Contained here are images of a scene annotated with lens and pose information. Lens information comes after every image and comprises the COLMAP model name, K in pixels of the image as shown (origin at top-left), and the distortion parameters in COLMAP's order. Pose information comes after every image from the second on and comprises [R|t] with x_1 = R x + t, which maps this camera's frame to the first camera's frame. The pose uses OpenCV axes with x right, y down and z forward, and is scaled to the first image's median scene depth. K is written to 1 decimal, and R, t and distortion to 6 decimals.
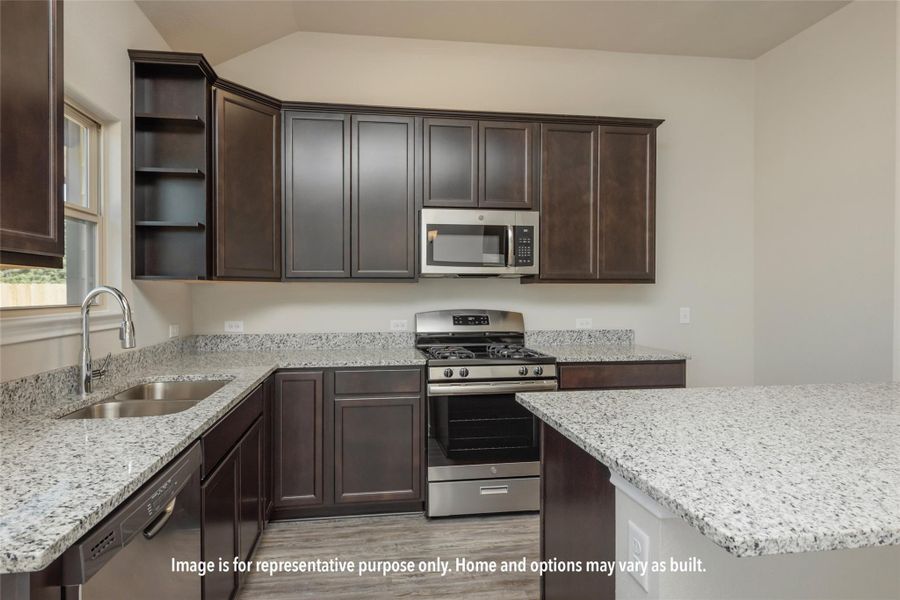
lens RADIAL K [[491.9, 0, 431.0], [0, 491.9, 299.8], [0, 0, 1]] dist [0.001284, 0.000169]
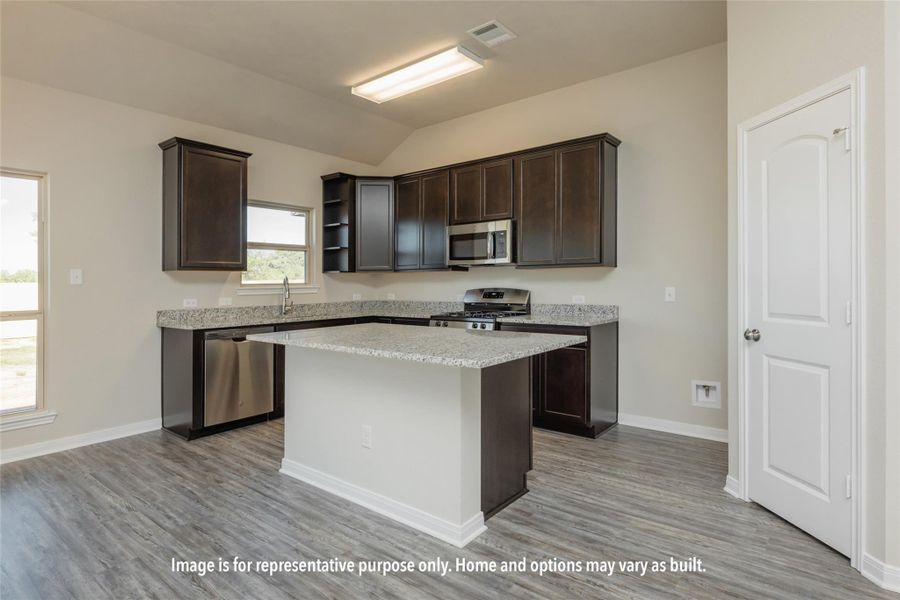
lens RADIAL K [[482.5, 0, 448.6], [0, 482.5, 289.7], [0, 0, 1]] dist [-0.004504, -0.001222]
pose [[0.685358, 0.002432, -0.728202, 1.097318], [-0.001856, 0.999997, 0.001593, 0.023962], [0.728204, 0.000260, 0.685360, -0.099993]]
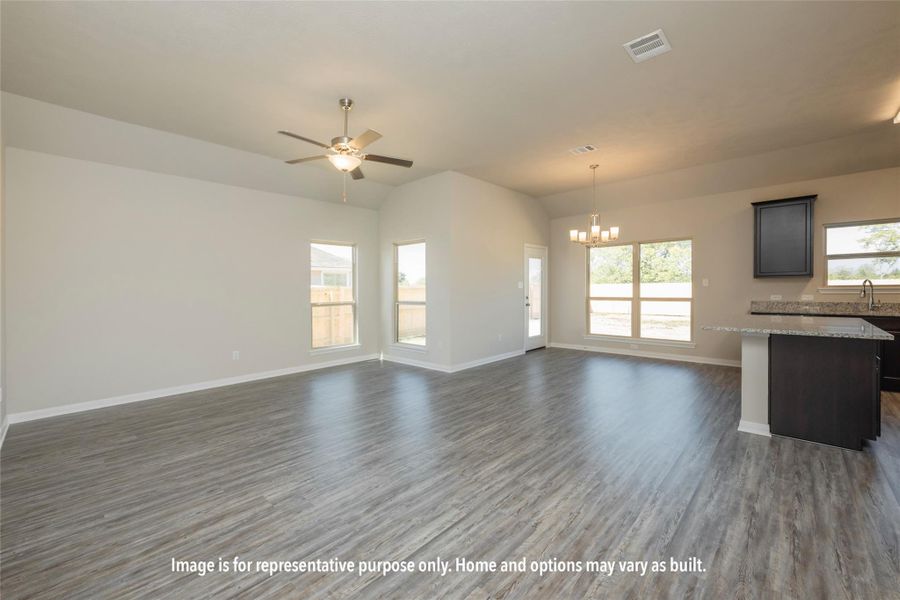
lens RADIAL K [[371.1, 0, 440.0], [0, 371.1, 283.3], [0, 0, 1]] dist [0.000240, -0.000240]
pose [[-0.781614, 0.001702, -0.623761, 1.862008], [0.000798, 0.999998, 0.001729, -0.004988], [0.623762, 0.000854, -0.781614, 0.665098]]
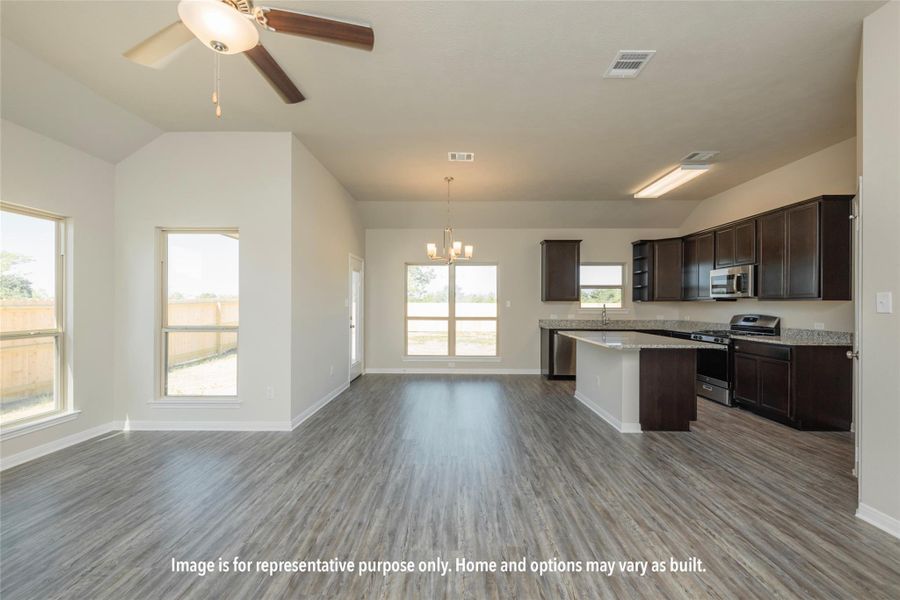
lens RADIAL K [[377.5, 0, 450.0], [0, 377.5, 300.0], [0, 0, 1]] dist [0.000611, -0.000863]
pose [[-0.146739, -0.013004, -0.989090, 1.855587], [-0.021622, 0.999717, -0.009935, 0.003768], [0.988939, 0.019929, -0.146979, 0.022374]]
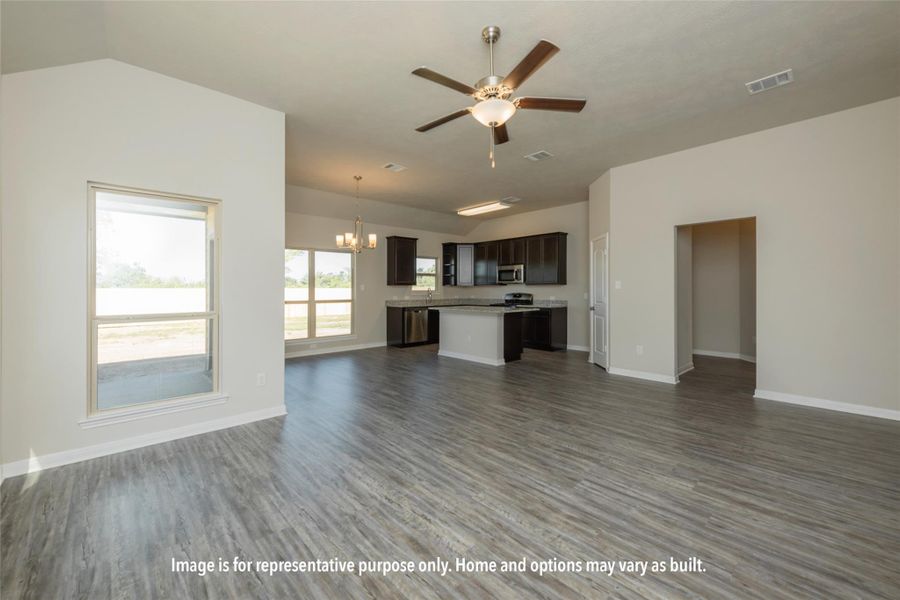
lens RADIAL K [[364.6, 0, 455.3], [0, 364.6, 290.1], [0, 0, 1]] dist [0.000608, -0.000344]
pose [[0.578248, -0.002392, -0.815857, 1.992320], [-0.010047, 0.999899, -0.010053, 0.030710], [0.815799, 0.014010, 0.578166, -0.860532]]
